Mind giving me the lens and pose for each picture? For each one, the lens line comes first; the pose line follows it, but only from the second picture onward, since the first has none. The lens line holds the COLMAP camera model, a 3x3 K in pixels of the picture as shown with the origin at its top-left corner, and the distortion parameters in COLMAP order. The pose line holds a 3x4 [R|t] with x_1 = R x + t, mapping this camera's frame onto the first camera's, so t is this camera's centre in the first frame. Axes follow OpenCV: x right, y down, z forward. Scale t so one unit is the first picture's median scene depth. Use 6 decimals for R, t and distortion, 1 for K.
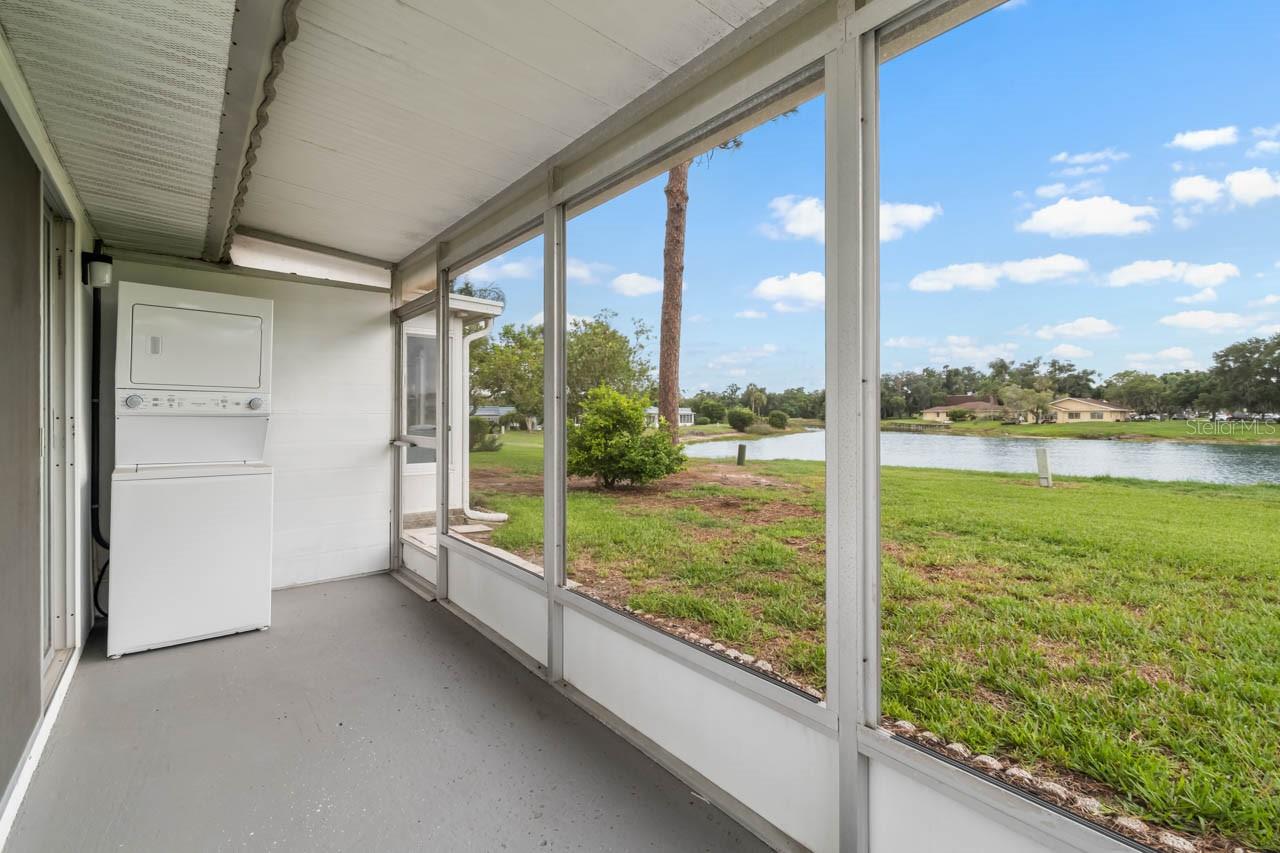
lens RADIAL K [[581.0, 0, 637.8], [0, 581.0, 409.1], [0, 0, 1]] dist [0.009180, -0.000627]
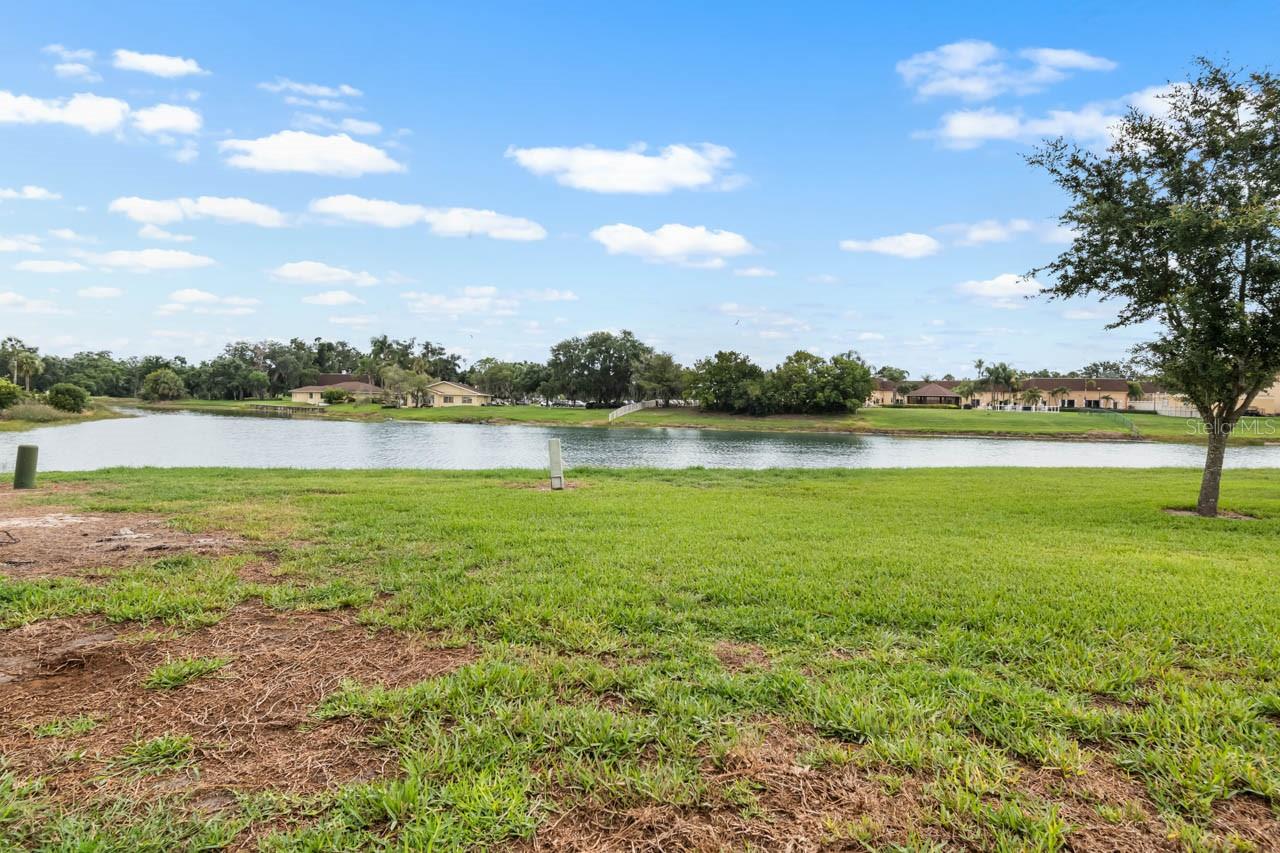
lens RADIAL K [[680.4, 0, 640.0], [0, 680.4, 426.5], [0, 0, 1]] dist [-0.015788, 0.020244]
pose [[0.586313, -0.014030, 0.809963, 0.004909], [-0.030075, 0.998784, 0.039071, 0.001766], [-0.809526, -0.047268, 0.585178, 0.056879]]
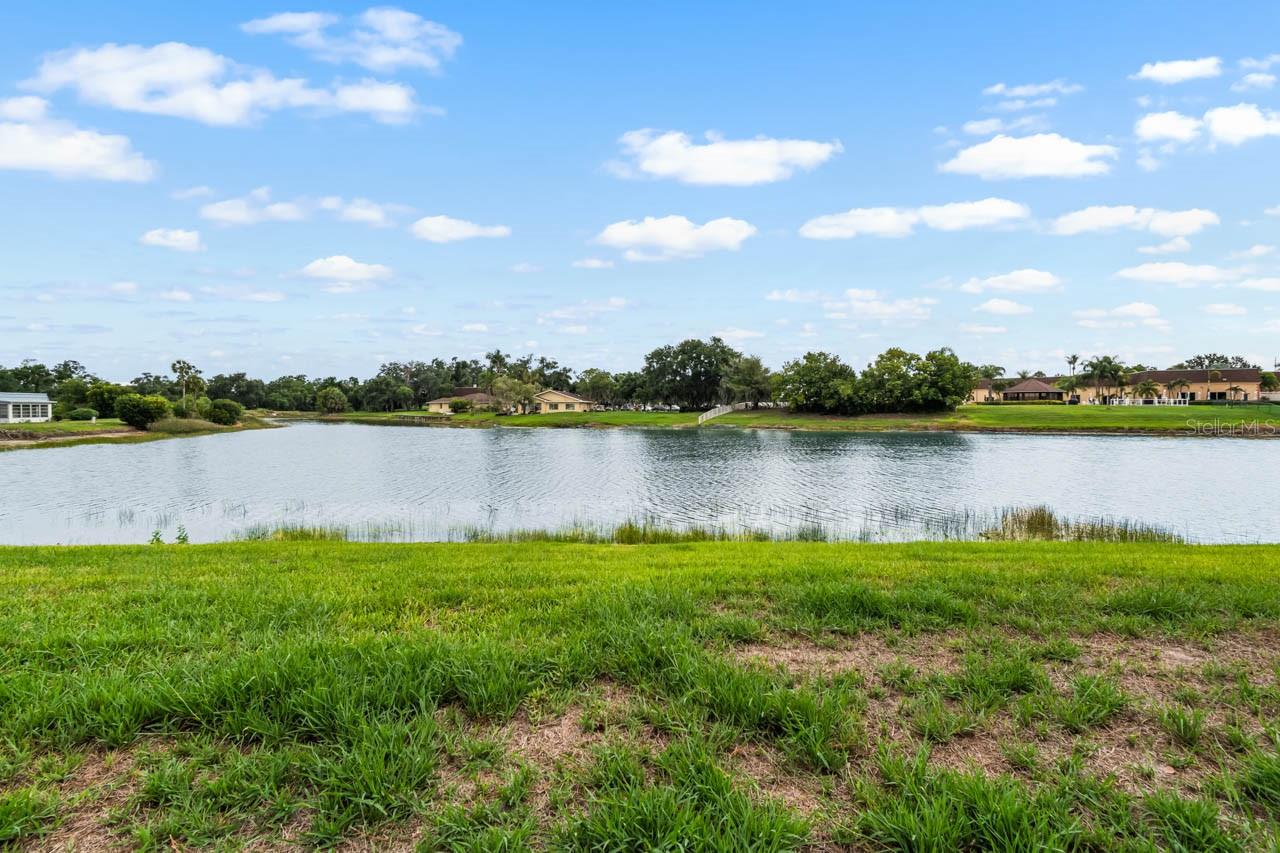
lens RADIAL K [[557.5, 0, 655.4], [0, 557.5, 414.7], [0, 0, 1]] dist [-0.000670, 0.000046]
pose [[0.695514, -0.007022, 0.718479, 0.123714], [-0.007637, 0.999823, 0.017165, 0.006269], [-0.718472, -0.017426, 0.695337, 0.132821]]
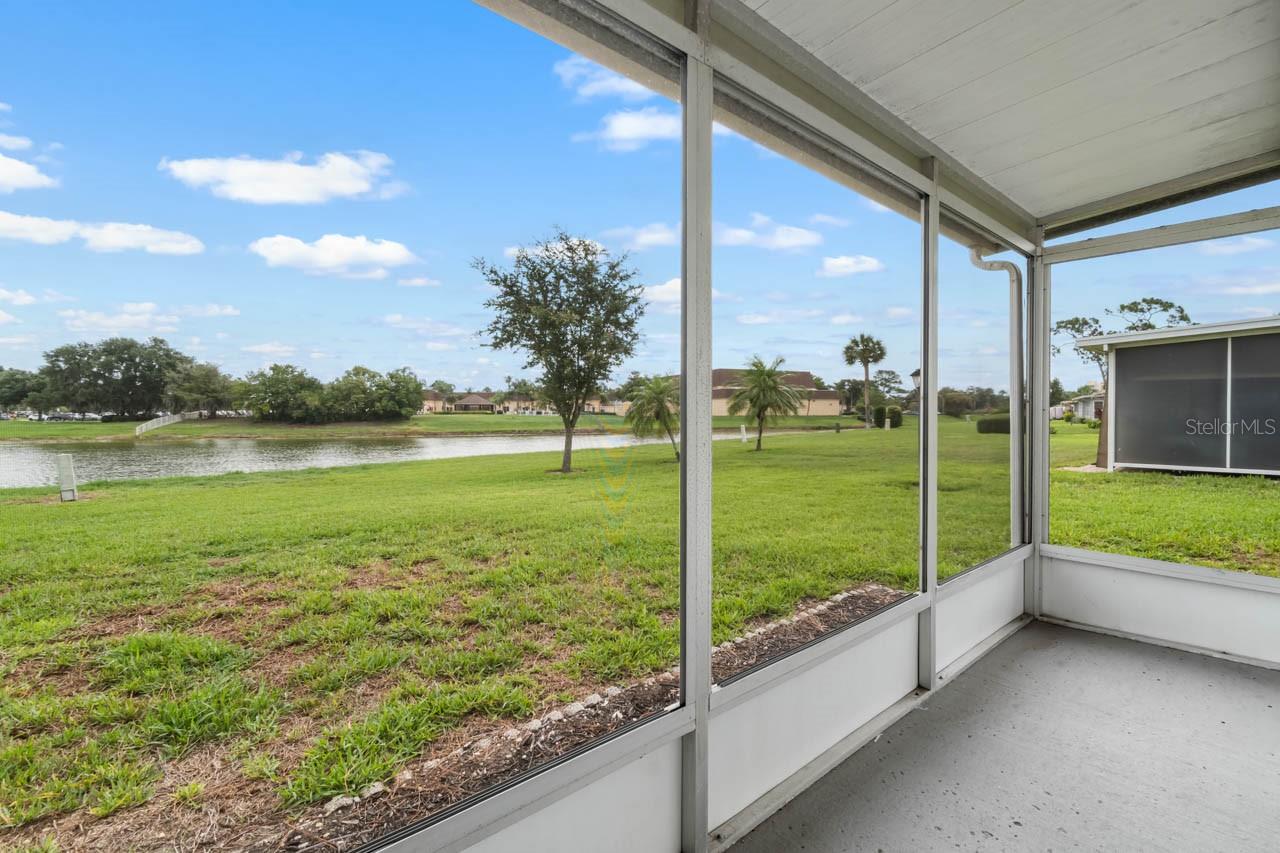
lens RADIAL K [[571.0, 0, 636.8], [0, 571.0, 421.8], [0, 0, 1]] dist [0.017860, -0.010315]
pose [[-0.043512, -0.011526, 0.998986, -0.022611], [-0.010913, 0.999879, 0.011061, 0.000319], [-0.998993, -0.010420, -0.043632, 0.033795]]
